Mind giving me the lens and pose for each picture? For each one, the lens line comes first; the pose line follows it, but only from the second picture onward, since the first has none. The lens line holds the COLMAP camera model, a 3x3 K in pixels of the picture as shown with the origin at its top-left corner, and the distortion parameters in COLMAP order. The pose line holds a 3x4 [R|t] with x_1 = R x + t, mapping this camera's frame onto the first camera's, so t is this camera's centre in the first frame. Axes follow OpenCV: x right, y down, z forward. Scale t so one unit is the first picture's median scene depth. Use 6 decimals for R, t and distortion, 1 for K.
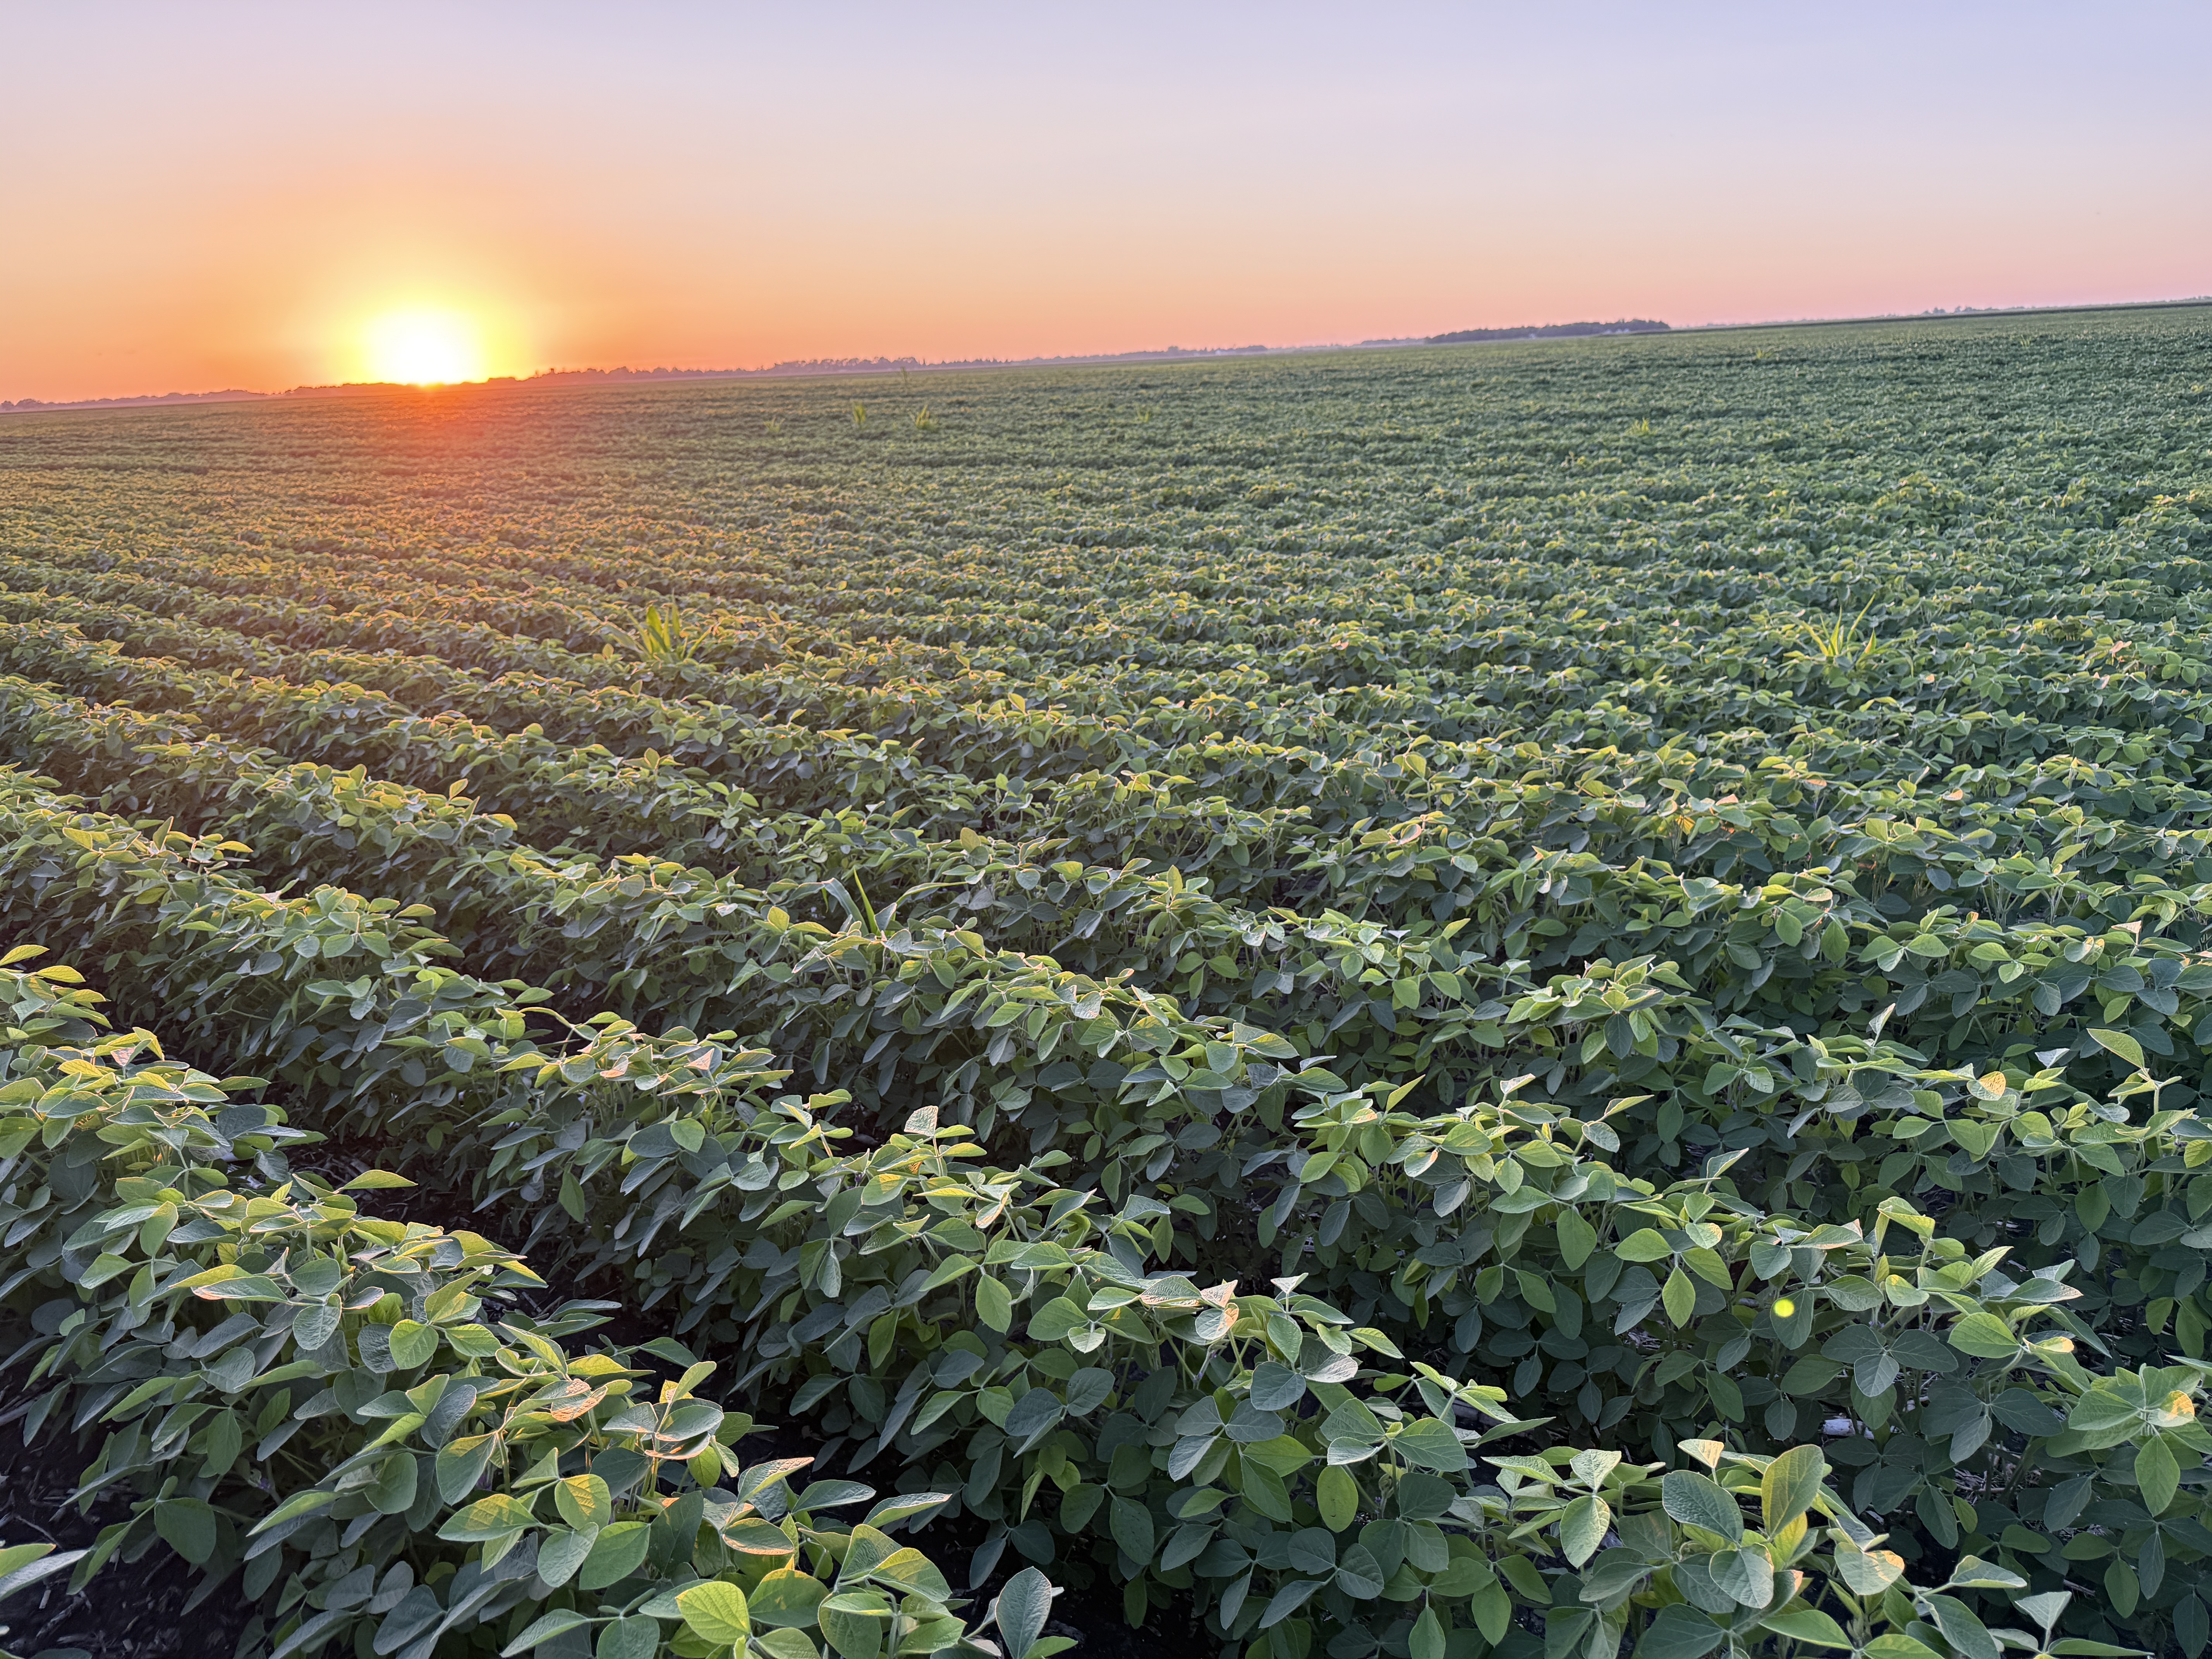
lens RADIAL K [[1552.9, 0, 1110.6], [0, 1552.9, 847.5], [0, 0, 1]] dist [0.084795, -0.109289]
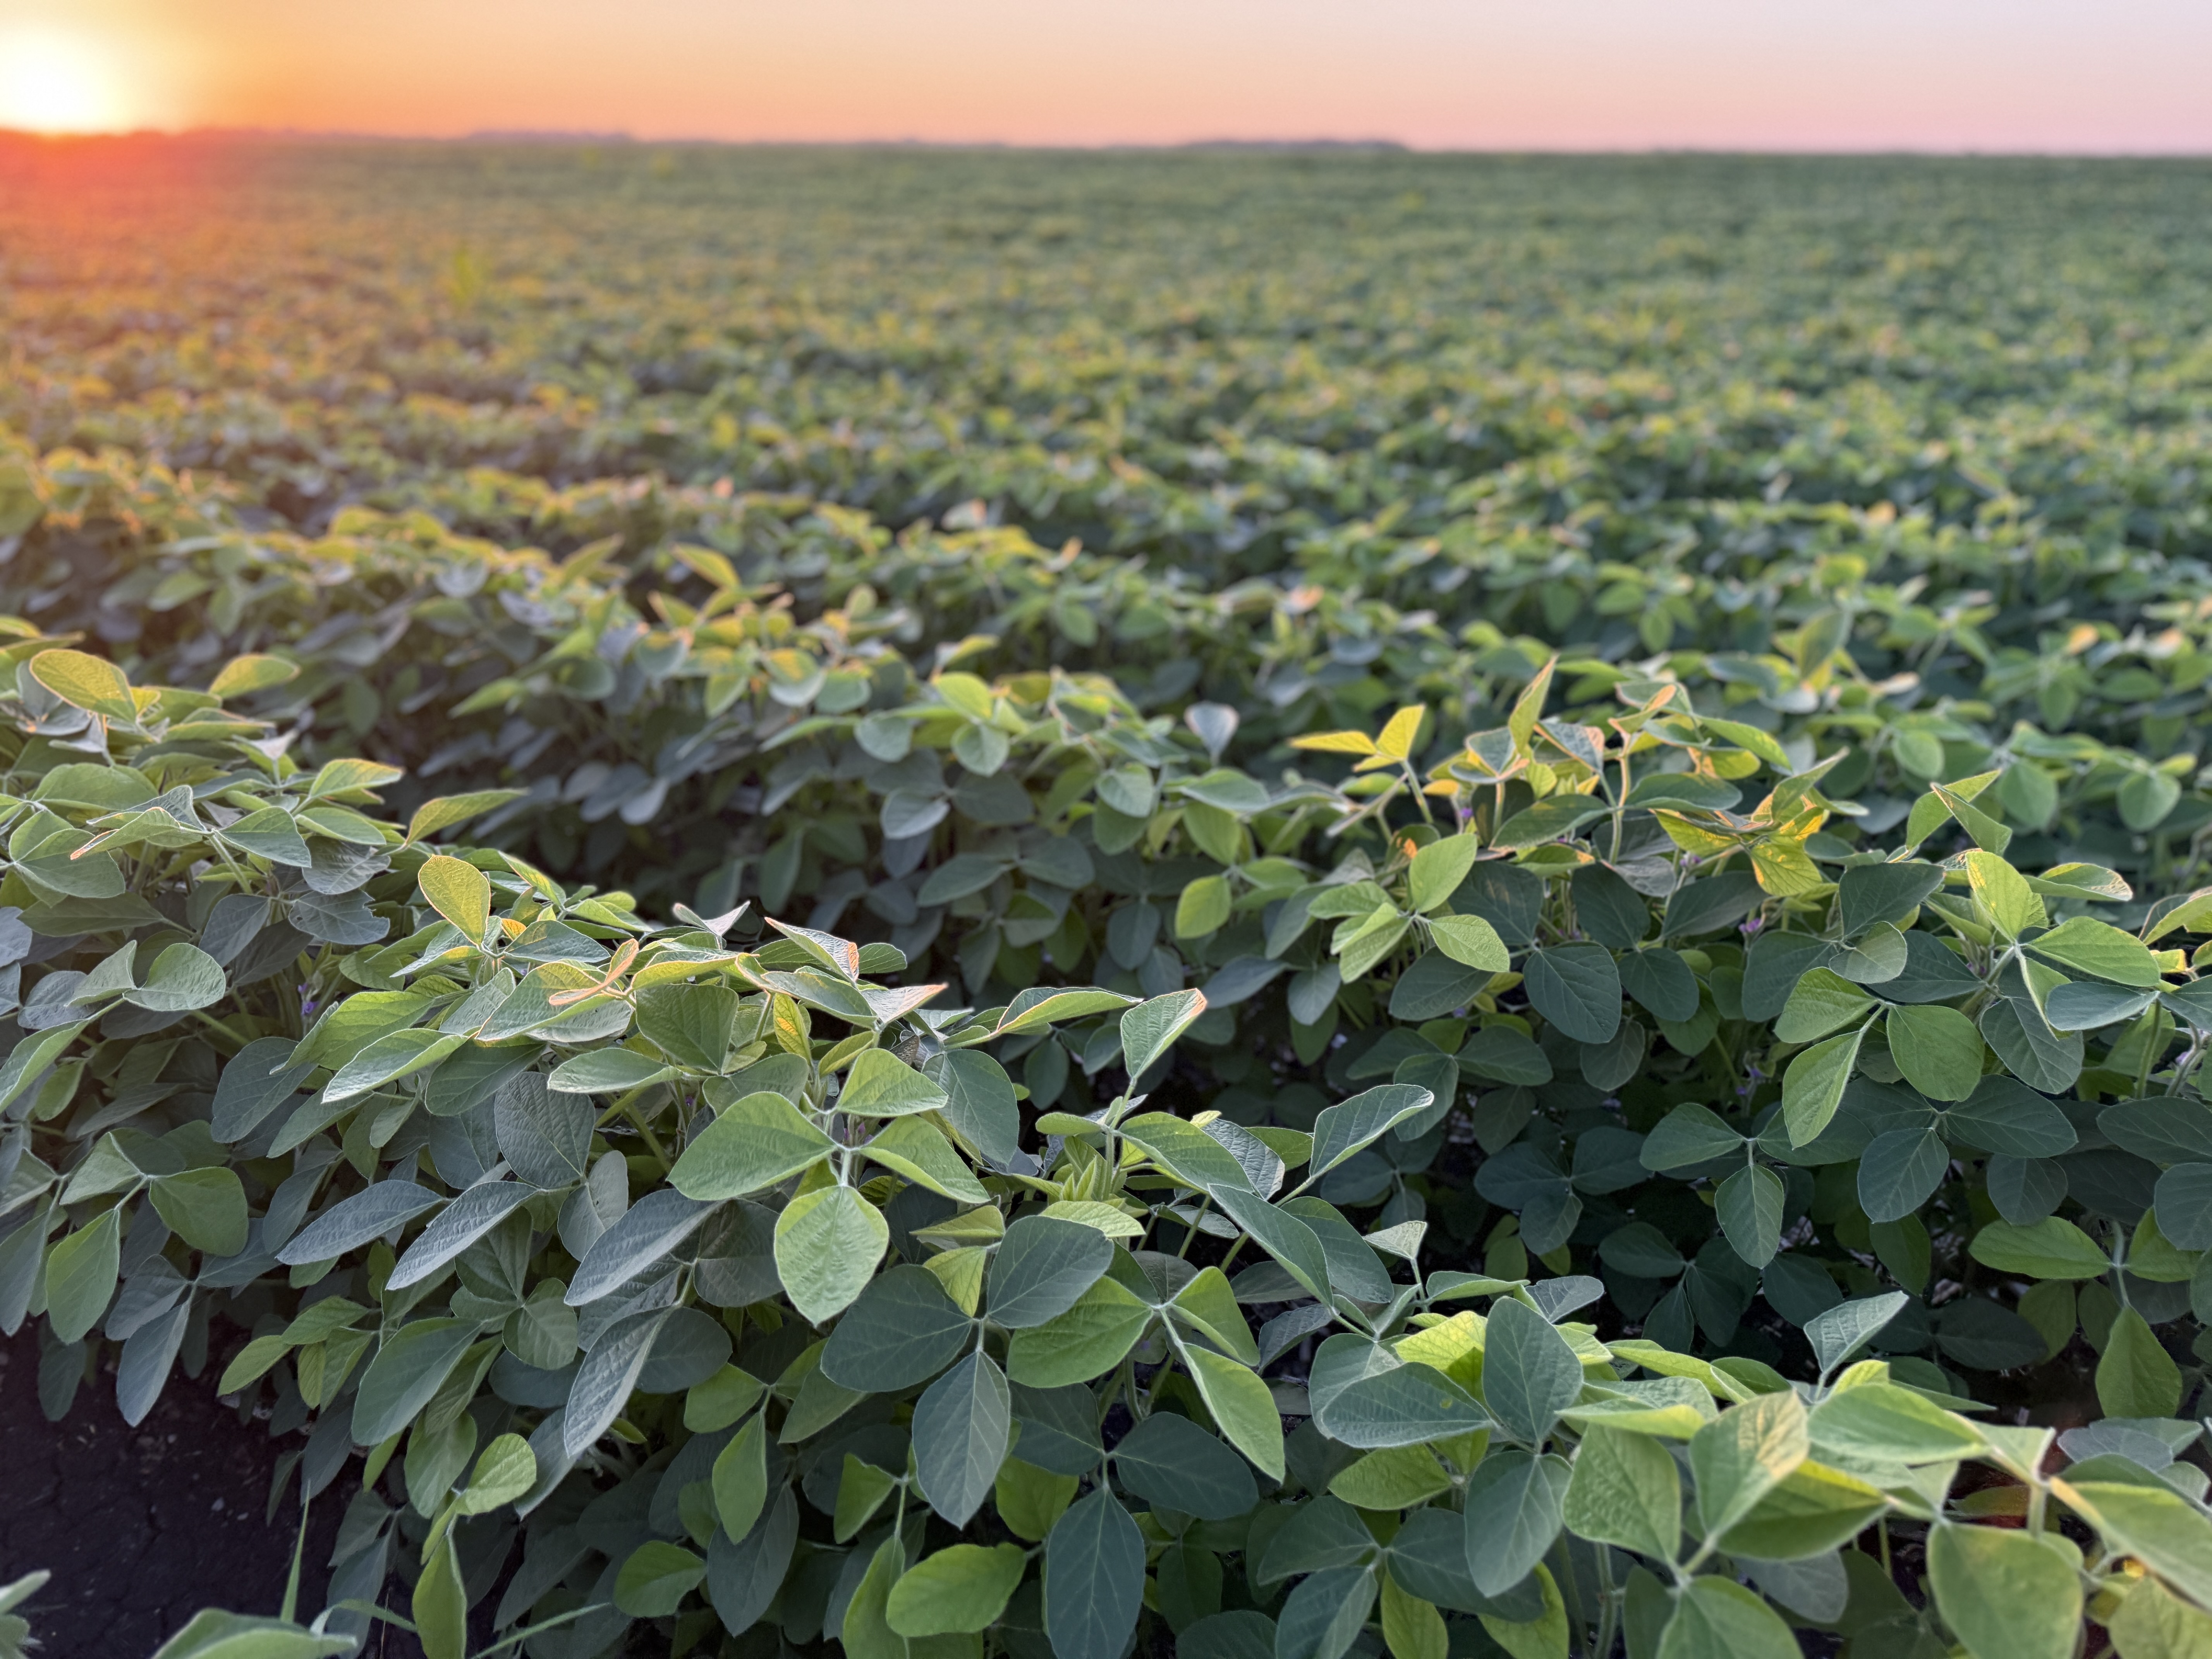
lens RADIAL K [[1560.2, 0, 1106.0], [0, 1560.2, 829.5], [0, 0, 1]] dist [0.085729, -0.119659]
pose [[0.986953, -0.008097, 0.160805, -0.054689], [-0.008003, 0.995033, 0.099223, 0.076982], [-0.160810, -0.099215, 0.981986, -0.022417]]
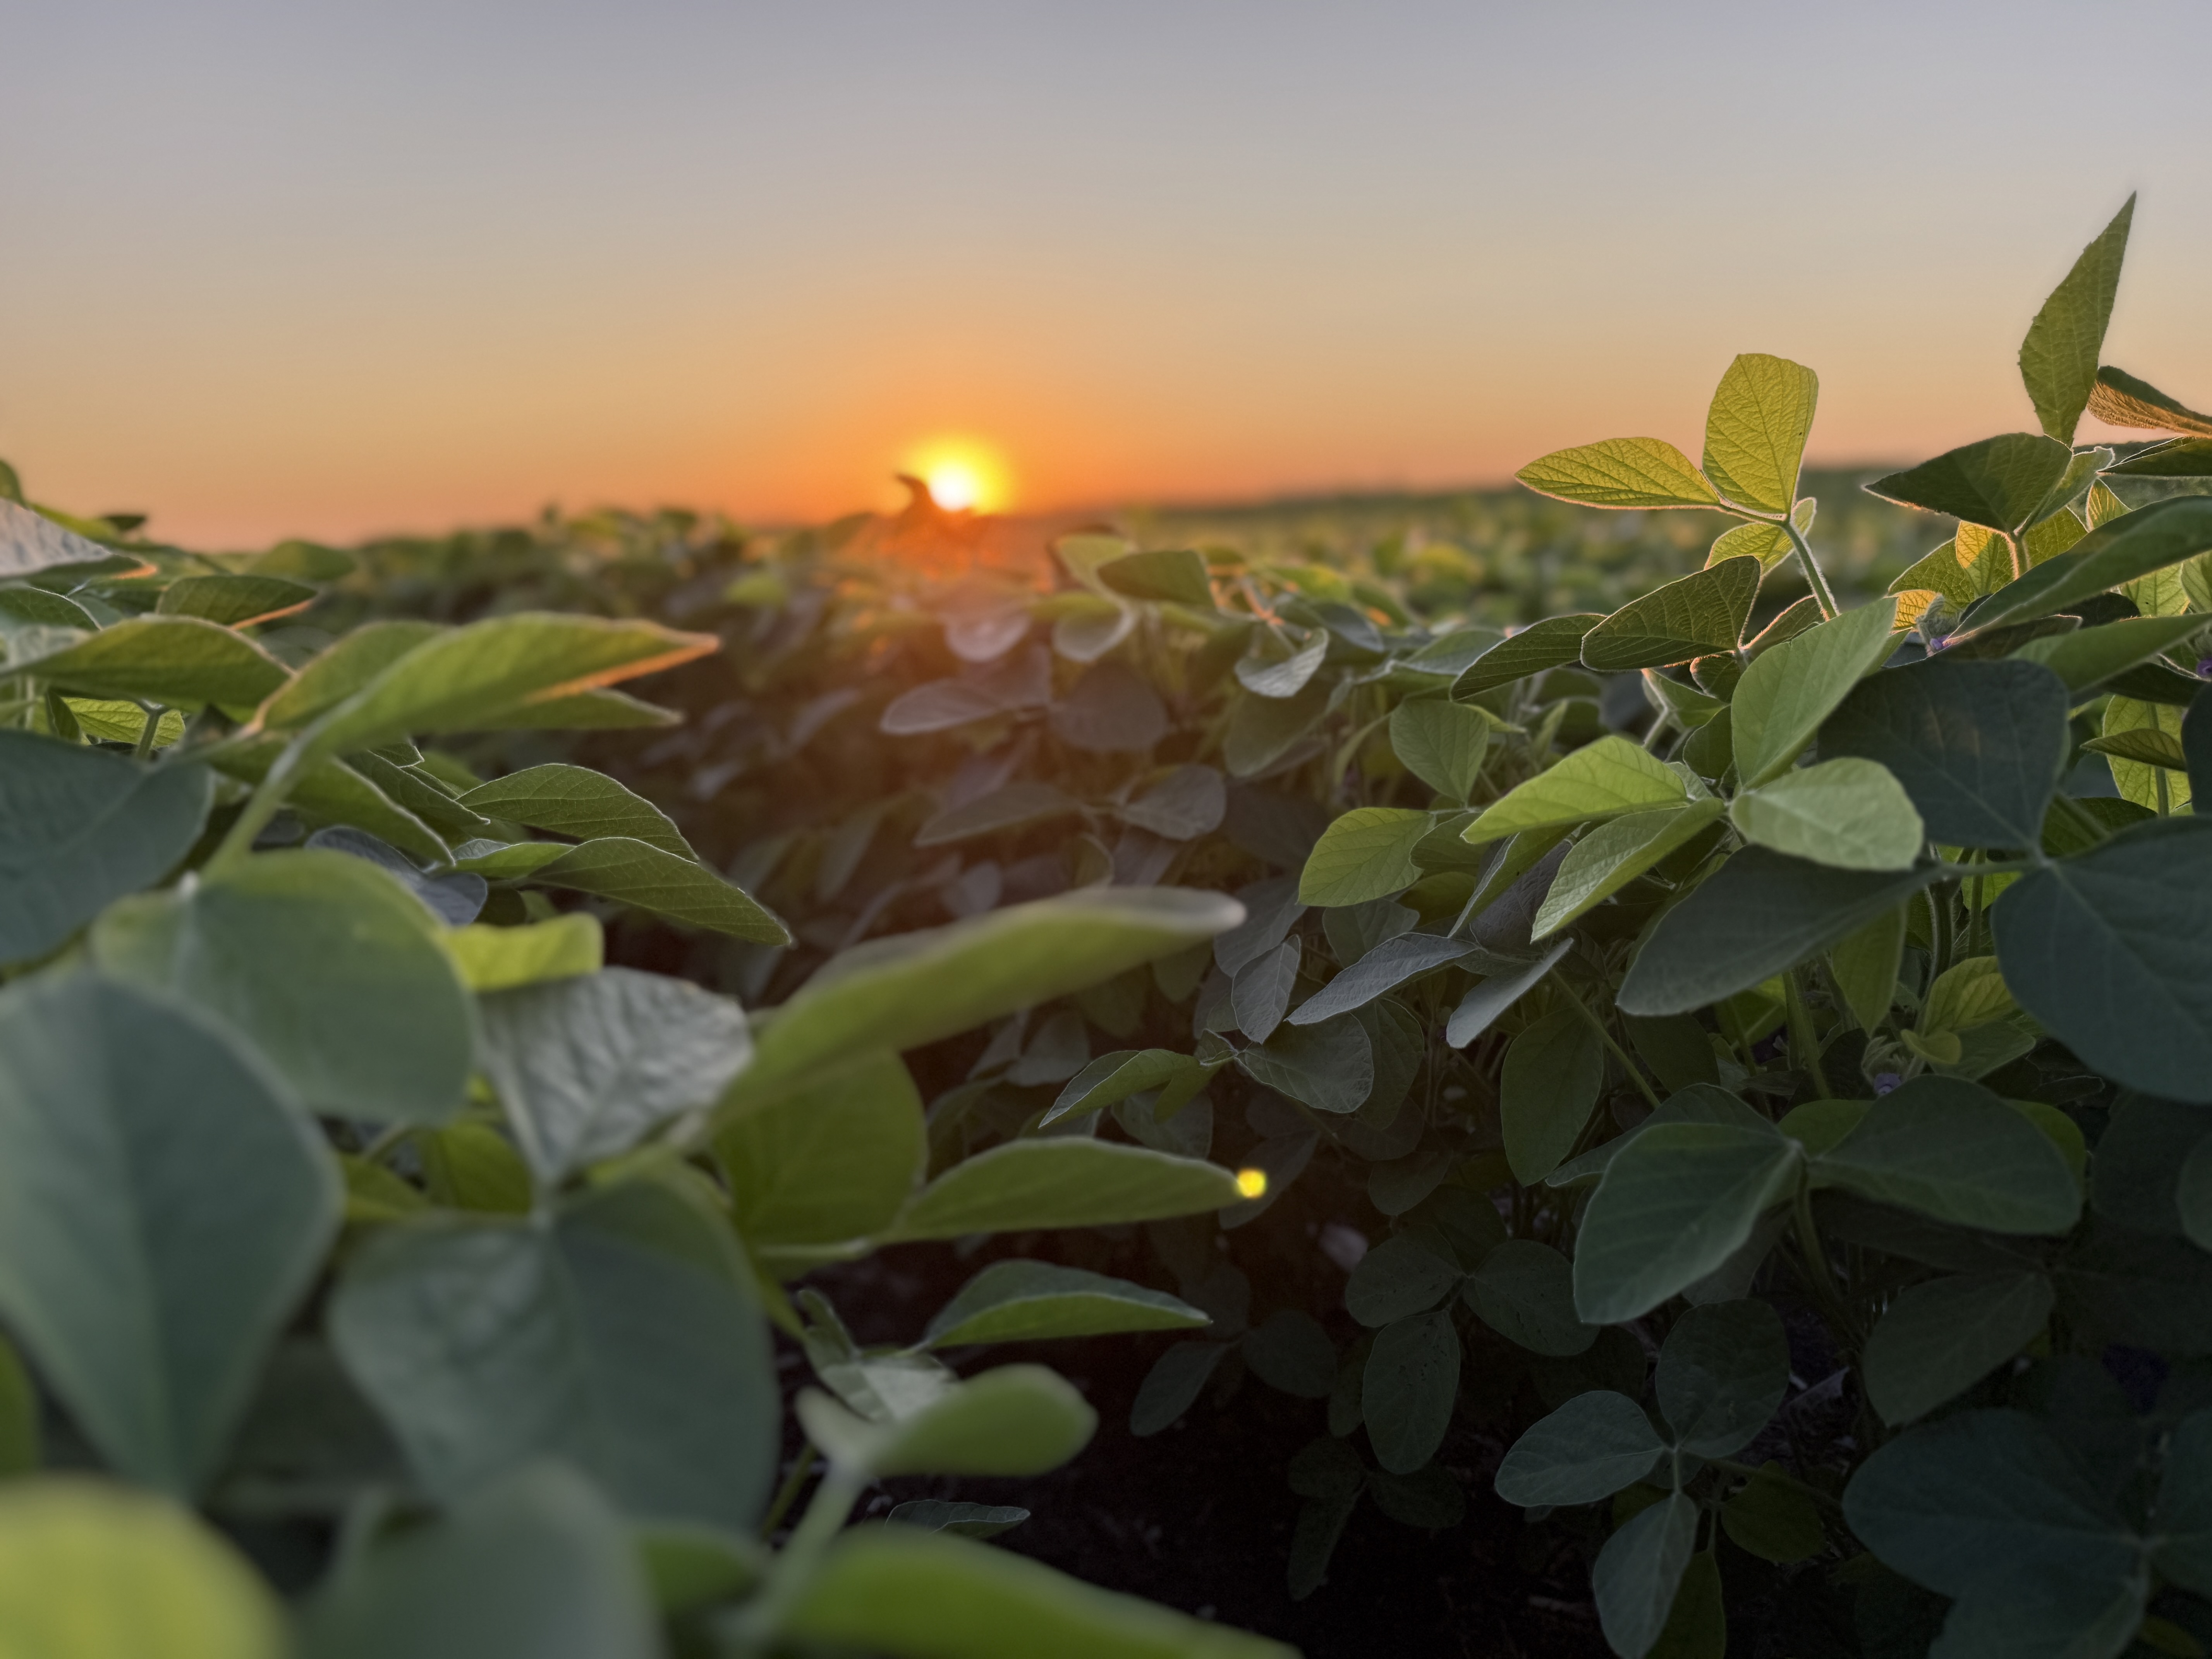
lens RADIAL K [[1552.9, 0, 1110.6], [0, 1552.9, 847.5], [0, 0, 1]] dist [0.084795, -0.109289]
pose [[0.957814, 0.059880, -0.281080, -0.006494], [-0.084342, 0.993554, -0.075743, 0.109097], [0.274733, 0.096255, 0.956691, 0.054426]]
